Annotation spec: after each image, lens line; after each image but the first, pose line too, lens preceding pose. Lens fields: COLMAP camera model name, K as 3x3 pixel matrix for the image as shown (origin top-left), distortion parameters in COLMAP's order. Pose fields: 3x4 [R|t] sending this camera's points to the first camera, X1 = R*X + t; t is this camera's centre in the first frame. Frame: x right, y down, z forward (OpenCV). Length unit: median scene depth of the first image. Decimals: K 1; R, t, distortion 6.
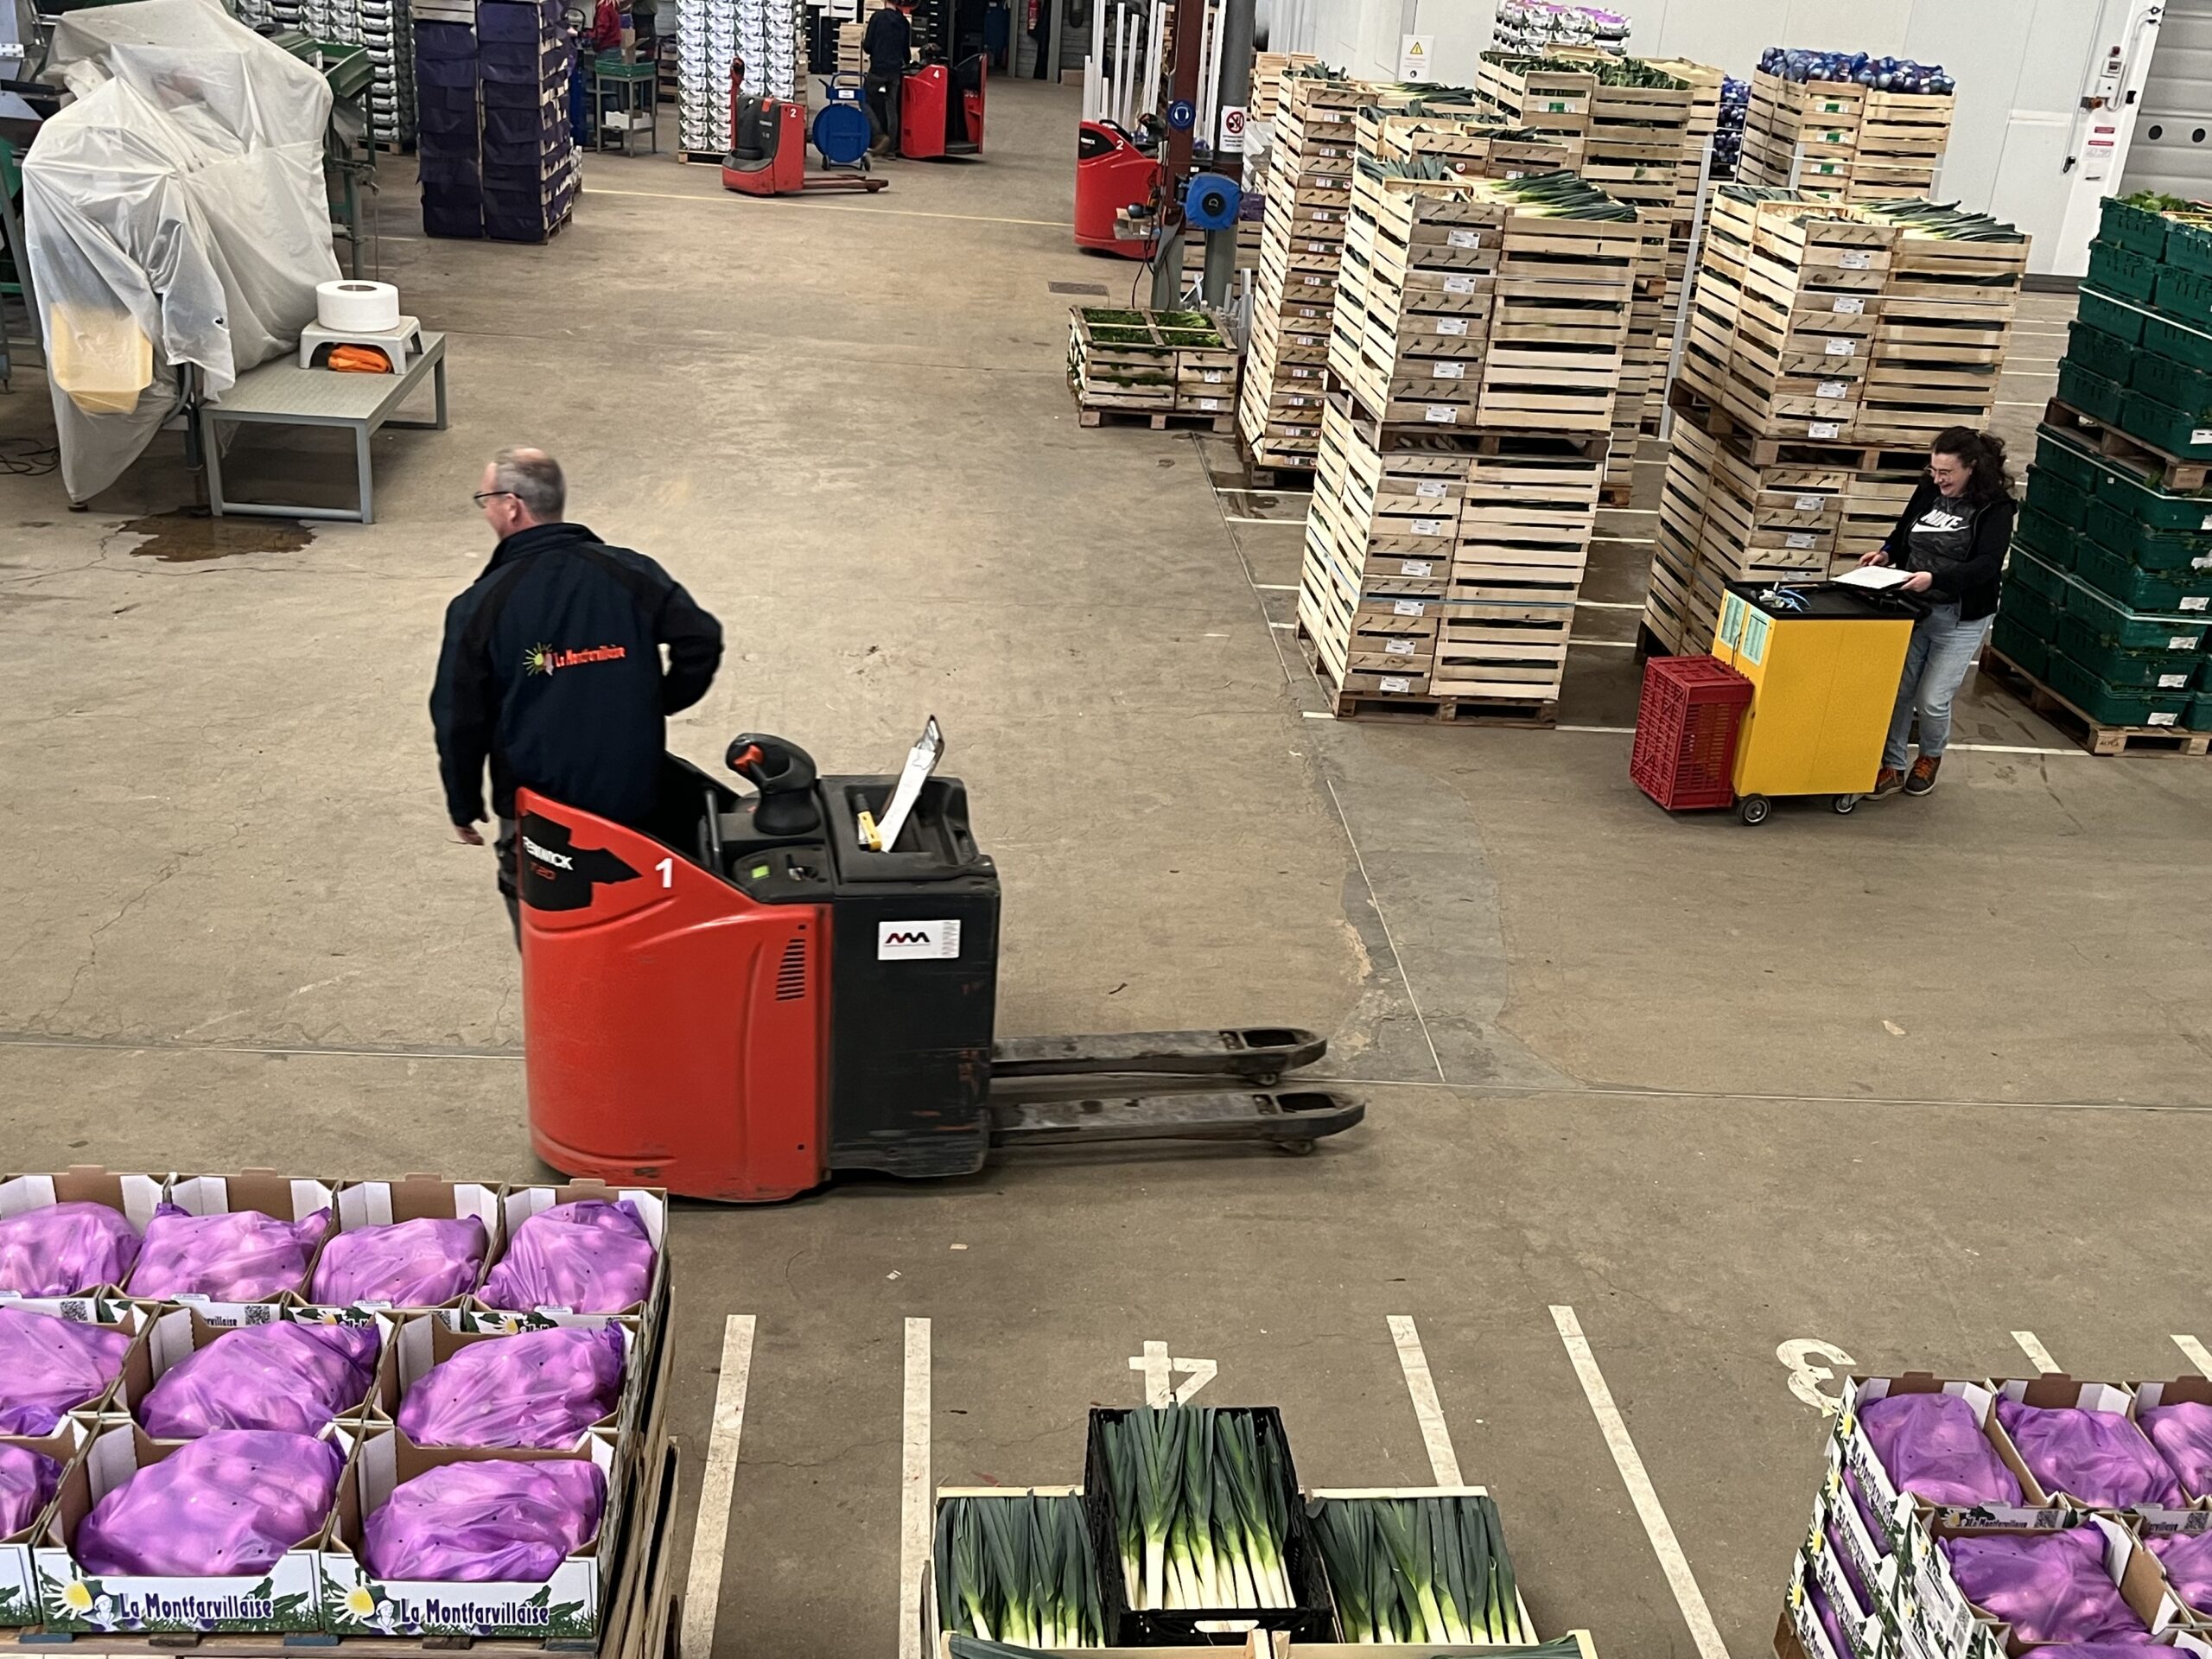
lens RADIAL K [[2211.7, 0, 1106.0], [0, 2211.7, 829.5], [0, 0, 1]] dist [0.046144, -0.029792]
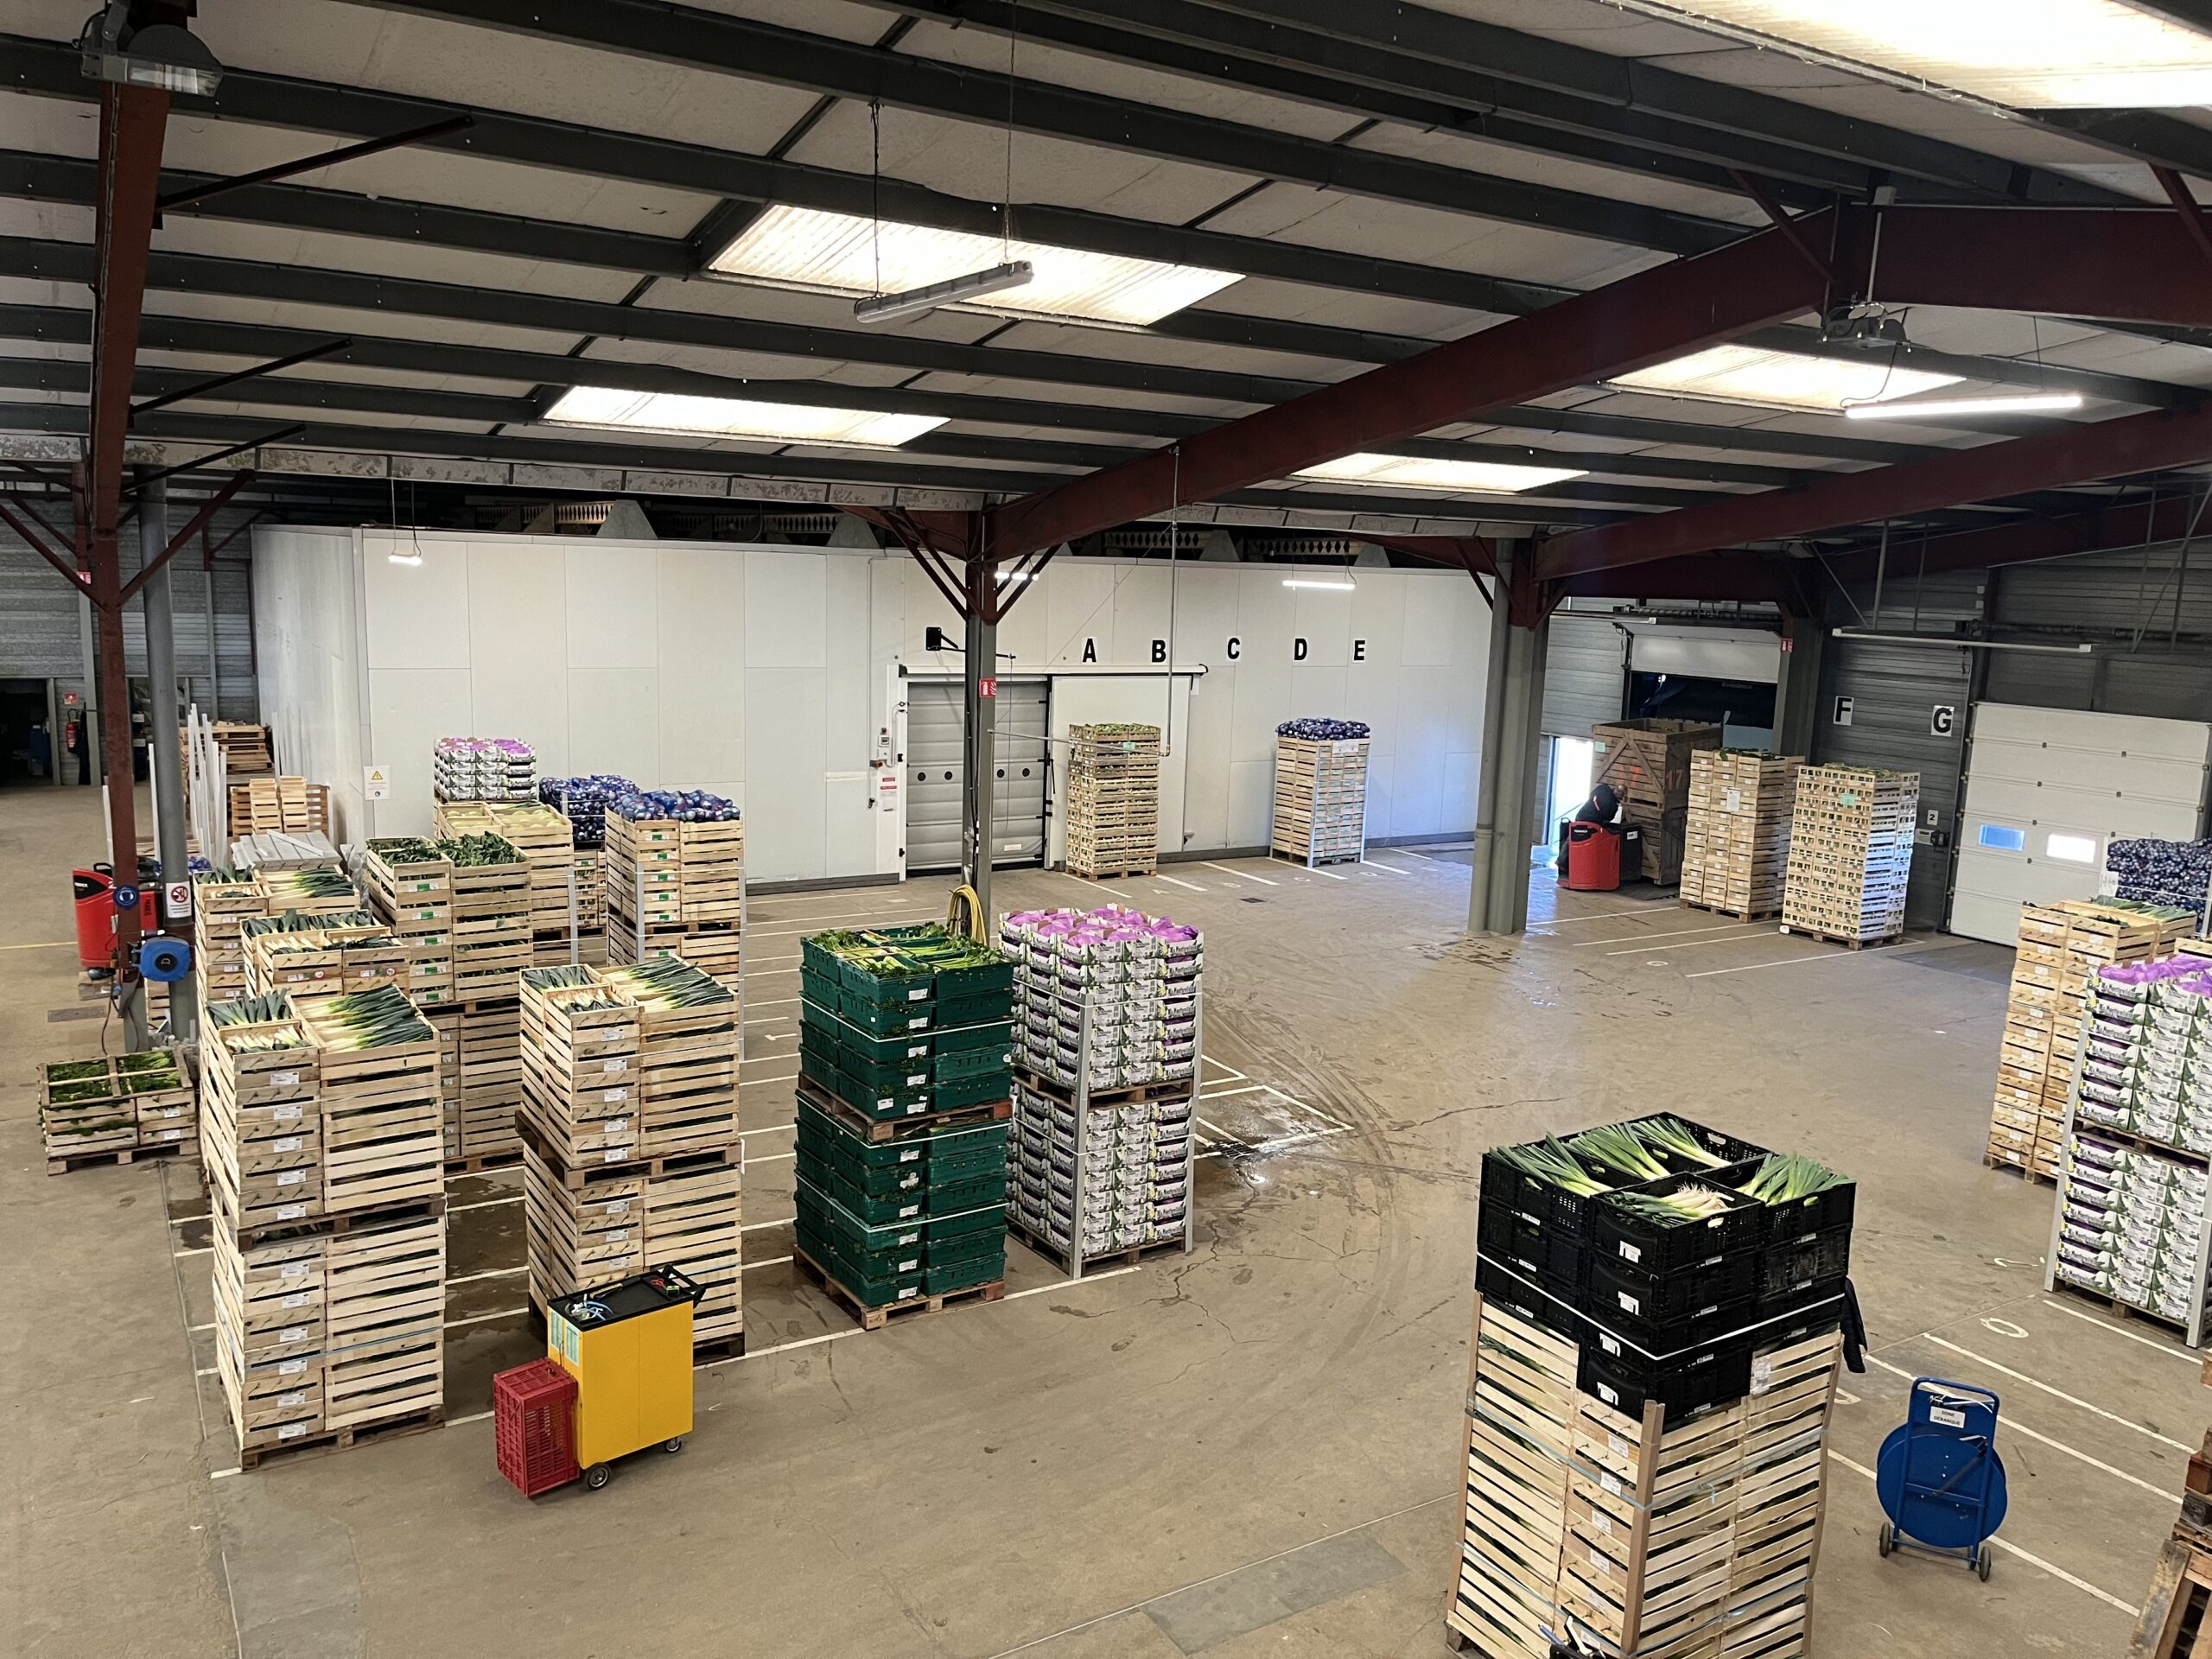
lens RADIAL K [[1662.9, 0, 1106.0], [0, 1662.9, 829.5], [0, 0, 1]] dist [0.006953, -0.042855]
pose [[0.877382, -0.105526, 0.468045, 0.129794], [0.213485, 0.959489, -0.183864, -0.117003], [-0.429681, 0.261239, 0.864366, -0.040418]]
